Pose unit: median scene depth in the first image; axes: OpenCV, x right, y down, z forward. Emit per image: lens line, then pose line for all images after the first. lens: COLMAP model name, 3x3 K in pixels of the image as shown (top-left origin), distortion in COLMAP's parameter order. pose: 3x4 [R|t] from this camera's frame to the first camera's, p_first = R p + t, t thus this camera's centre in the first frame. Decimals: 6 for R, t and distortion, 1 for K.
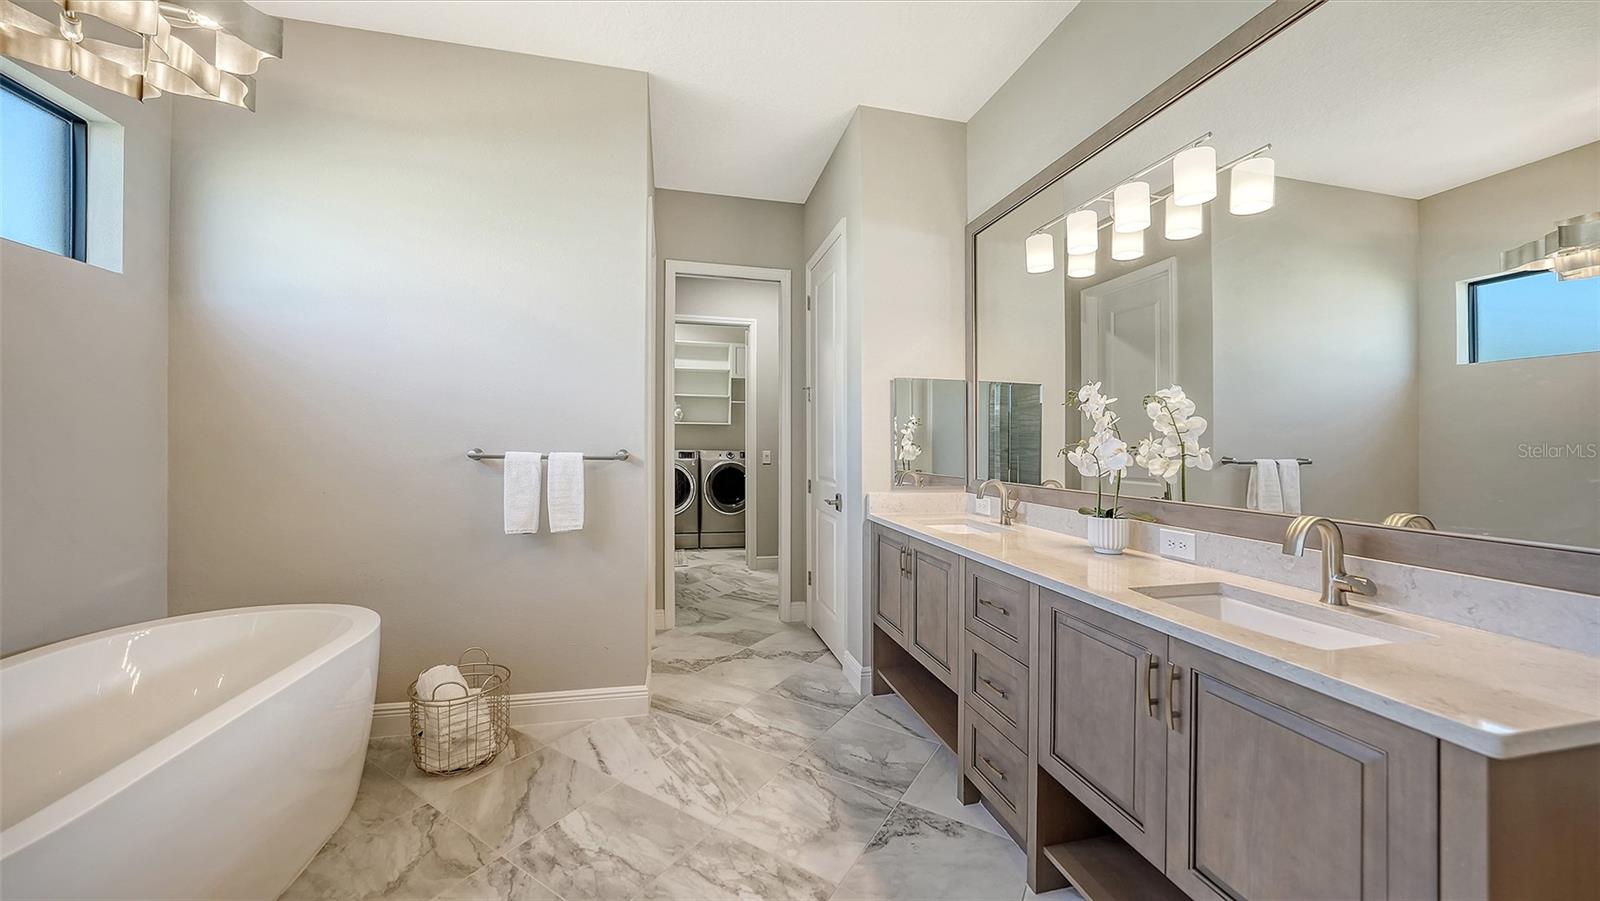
lens RADIAL K [[560.2, 0, 790.9], [0, 560.2, 439.5], [0, 0, 1]] dist [-0.017373, 0.004766]
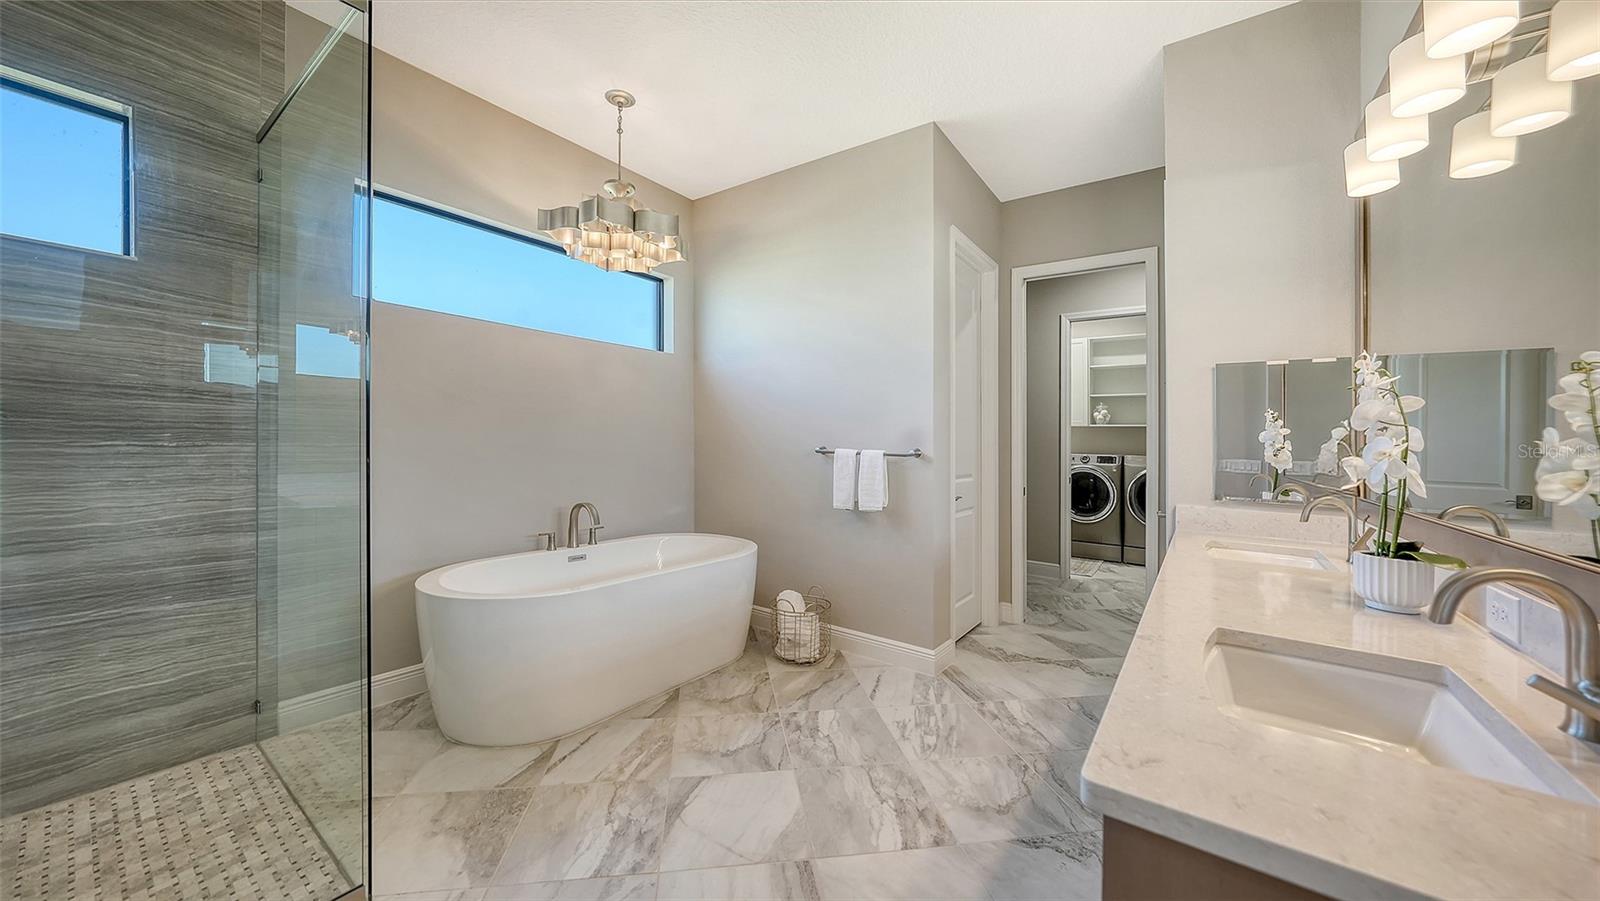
lens RADIAL K [[560.2, 0, 808.1], [0, 560.2, 453.2], [0, 0, 1]] dist [-0.017373, 0.004766]
pose [[0.664838, 0.019144, -0.746742, 0.504979], [-0.007581, 0.999793, 0.018882, 0.007894], [0.746949, -0.006893, 0.664845, 0.035173]]
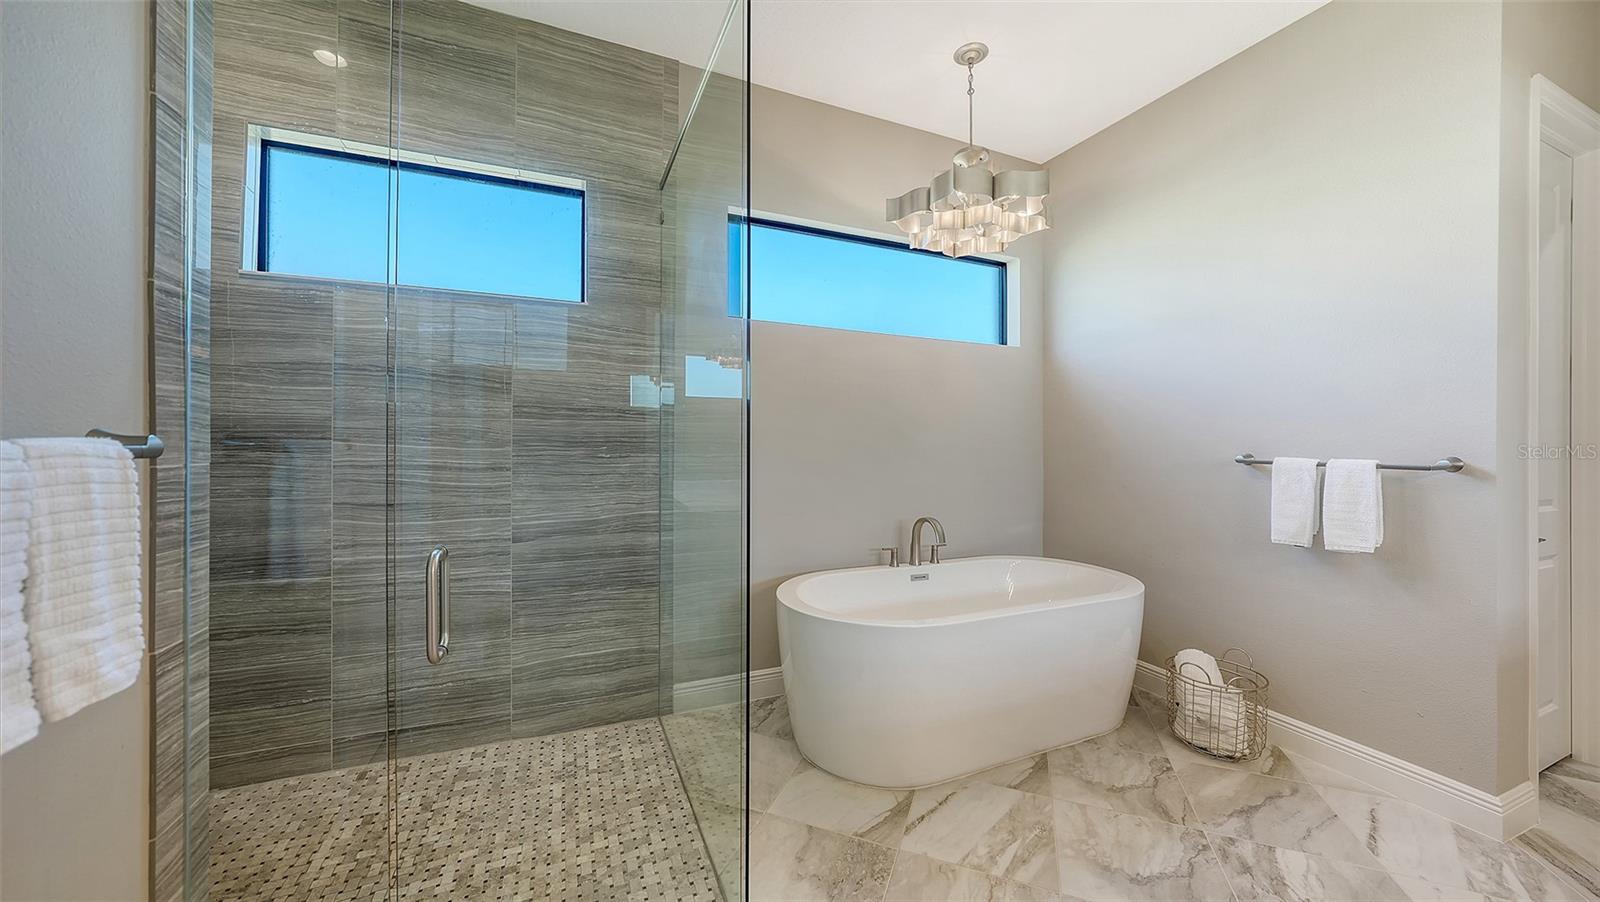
lens RADIAL K [[562.3, 0, 801.8], [0, 562.3, 454.4], [0, 0, 1]] dist [-0.007615, 0.001423]
pose [[0.188228, 0.011054, -0.982063, 0.297301], [0.002962, 0.999926, 0.011823, 0.003498], [0.982121, -0.005135, 0.188181, 0.024499]]
